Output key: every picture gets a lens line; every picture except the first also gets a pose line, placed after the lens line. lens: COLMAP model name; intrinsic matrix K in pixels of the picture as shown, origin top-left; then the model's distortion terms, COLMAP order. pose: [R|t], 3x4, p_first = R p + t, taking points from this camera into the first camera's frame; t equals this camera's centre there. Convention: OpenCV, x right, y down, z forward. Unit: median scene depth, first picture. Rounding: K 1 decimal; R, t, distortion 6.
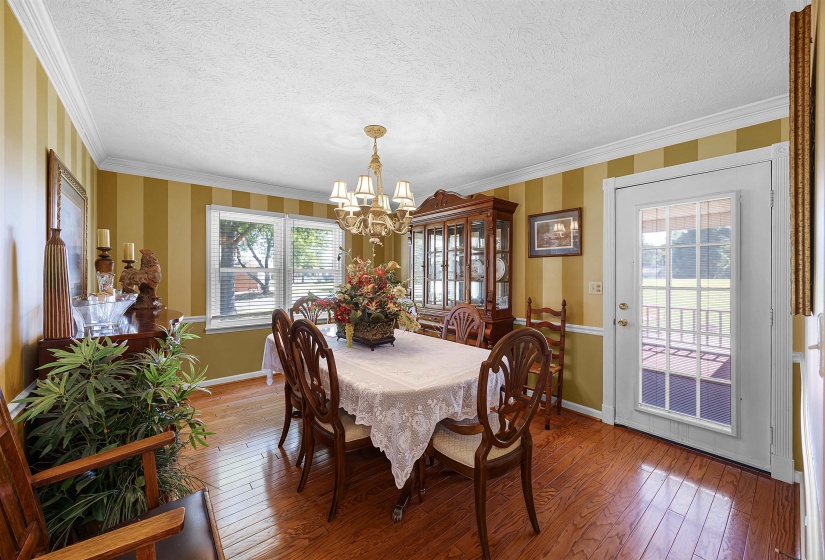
lens RADIAL K [[315.2, 0, 410.9], [0, 315.2, 274.8], [0, 0, 1]] dist [0.000687, 0.000071]
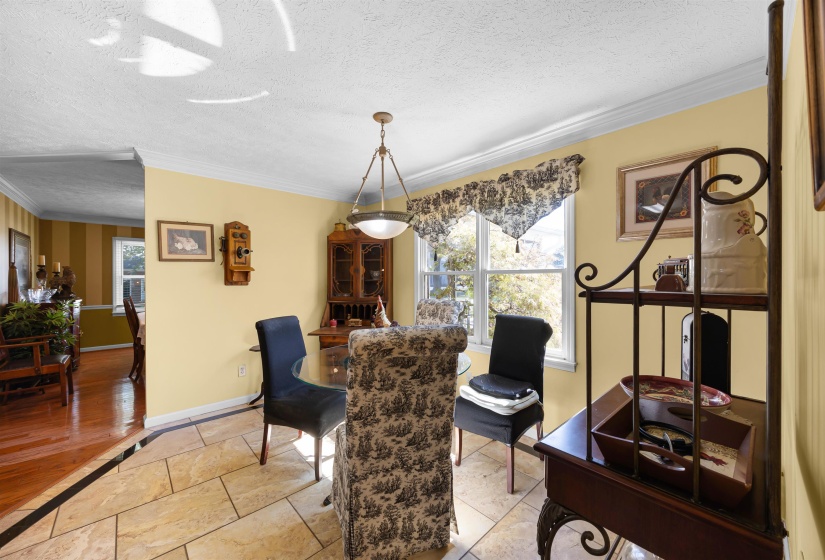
lens RADIAL K [[315.2, 0, 410.6], [0, 315.2, 277.9], [0, 0, 1]] dist [0.000687, 0.000071]
pose [[0.998698, -0.005384, 0.050721, 1.080257], [0.005550, 0.999980, -0.003128, 0.005308], [-0.050704, 0.003405, 0.998708, -0.945621]]
